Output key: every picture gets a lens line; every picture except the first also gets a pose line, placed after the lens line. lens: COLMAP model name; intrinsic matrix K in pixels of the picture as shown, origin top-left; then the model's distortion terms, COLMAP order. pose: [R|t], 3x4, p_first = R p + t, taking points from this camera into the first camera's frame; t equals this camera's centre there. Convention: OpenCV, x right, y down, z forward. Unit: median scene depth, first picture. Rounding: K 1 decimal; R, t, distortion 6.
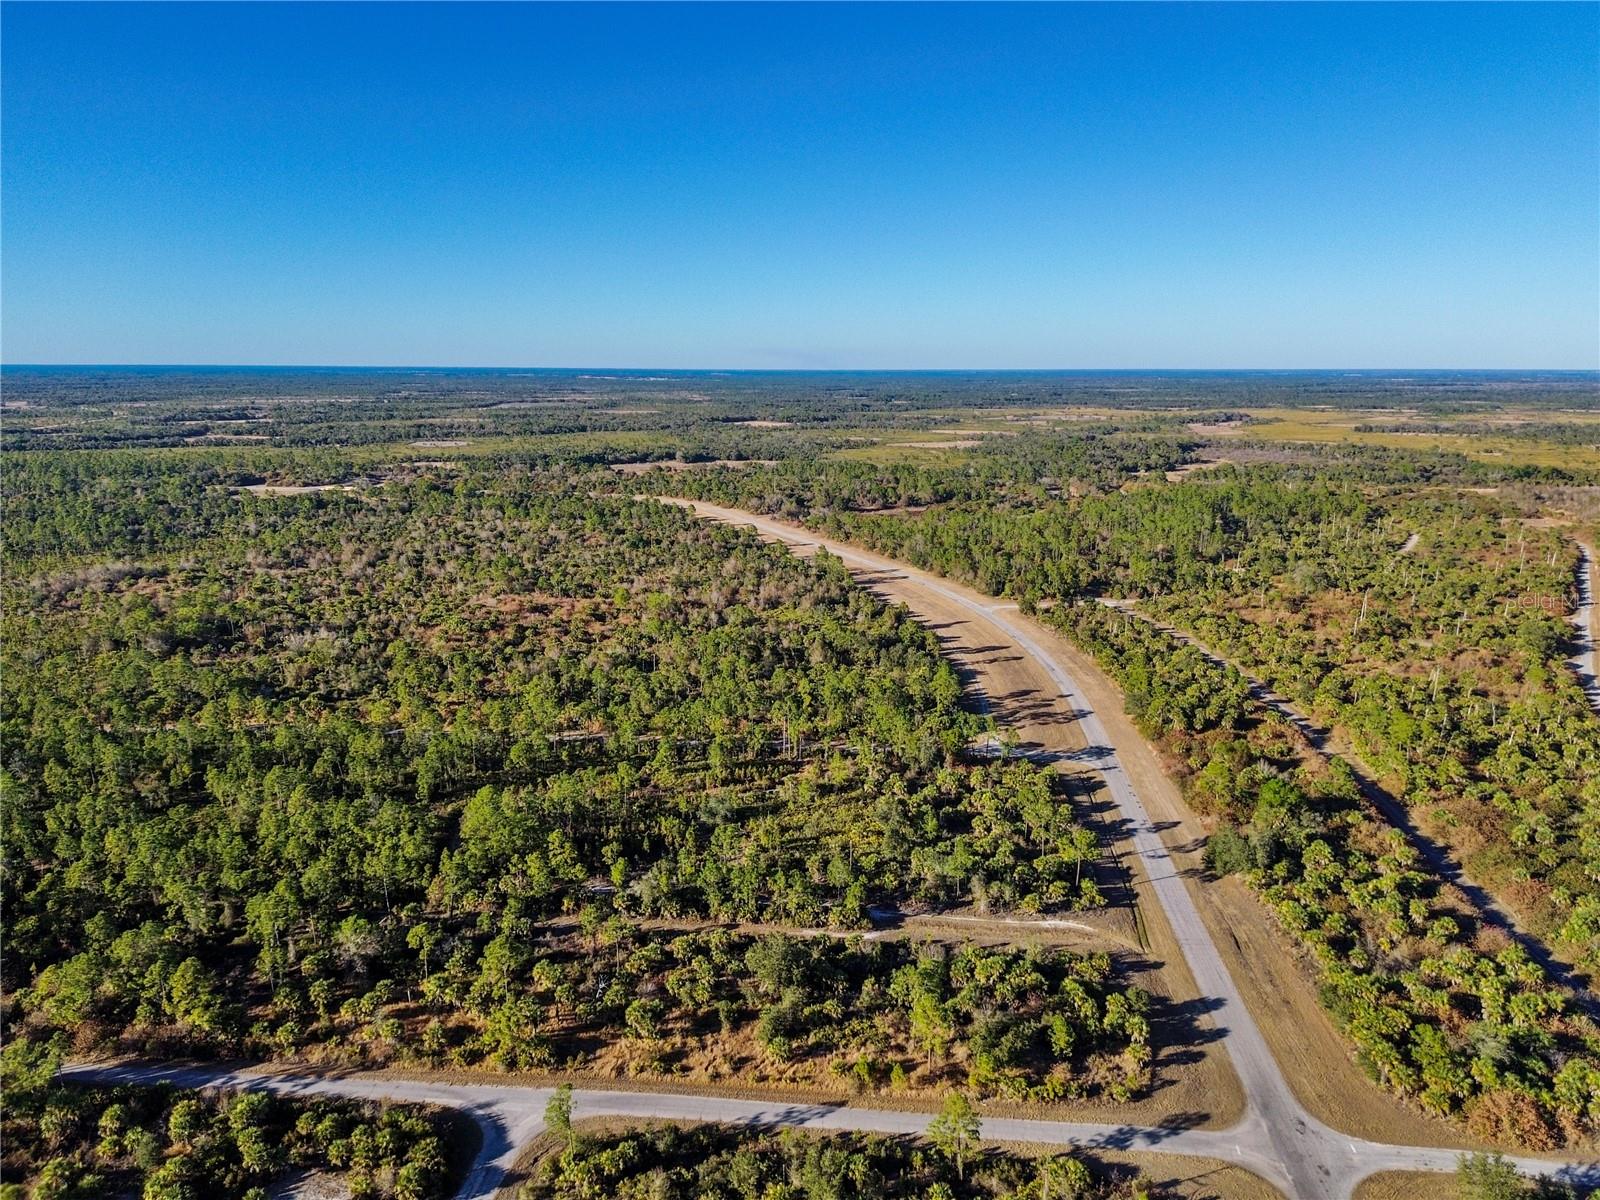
lens RADIAL K [[1128.2, 0, 799.9], [0, 1128.2, 599.4], [0, 0, 1]] dist [0.068222, -0.063995]
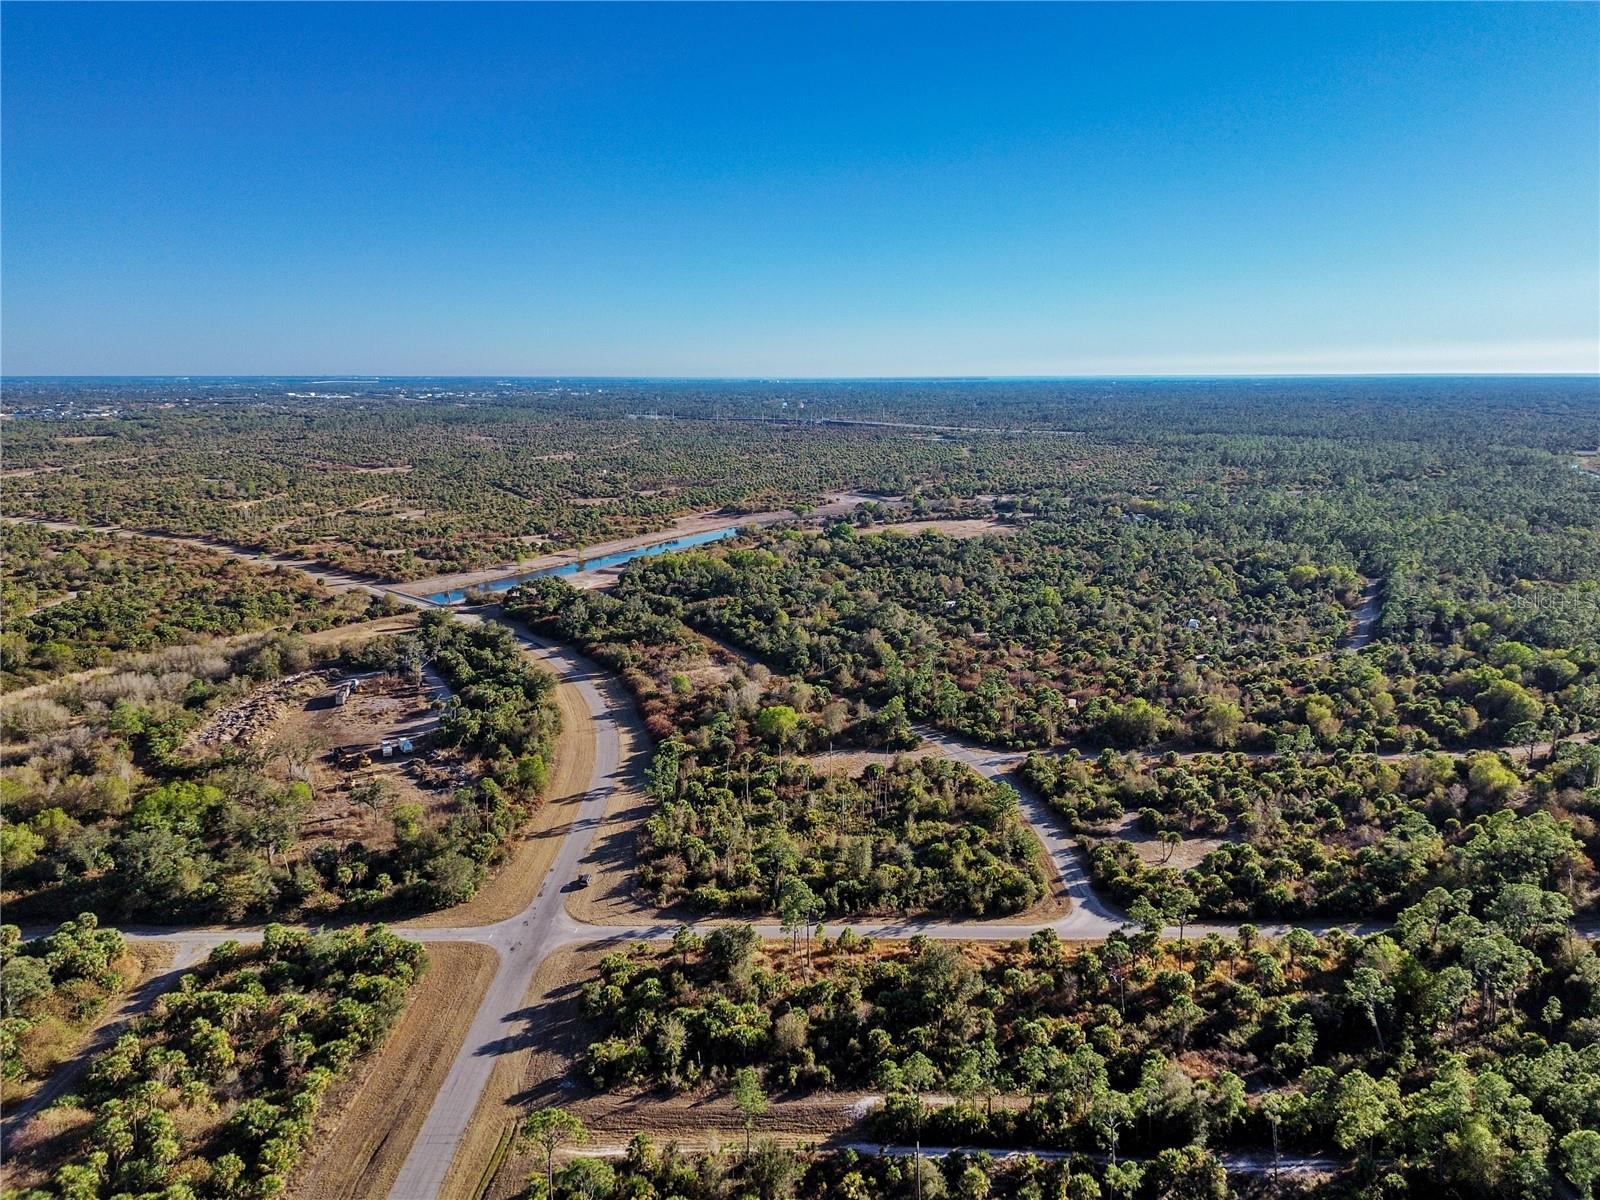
lens RADIAL K [[1128.2, 0, 800.0], [0, 1128.2, 601.4], [0, 0, 1]] dist [0.068222, -0.063995]
pose [[-0.994105, 0.022905, -0.105973, 0.177492], [-0.020488, 0.920136, 0.391064, -0.312967], [0.106466, 0.390930, -0.914242, 1.528611]]
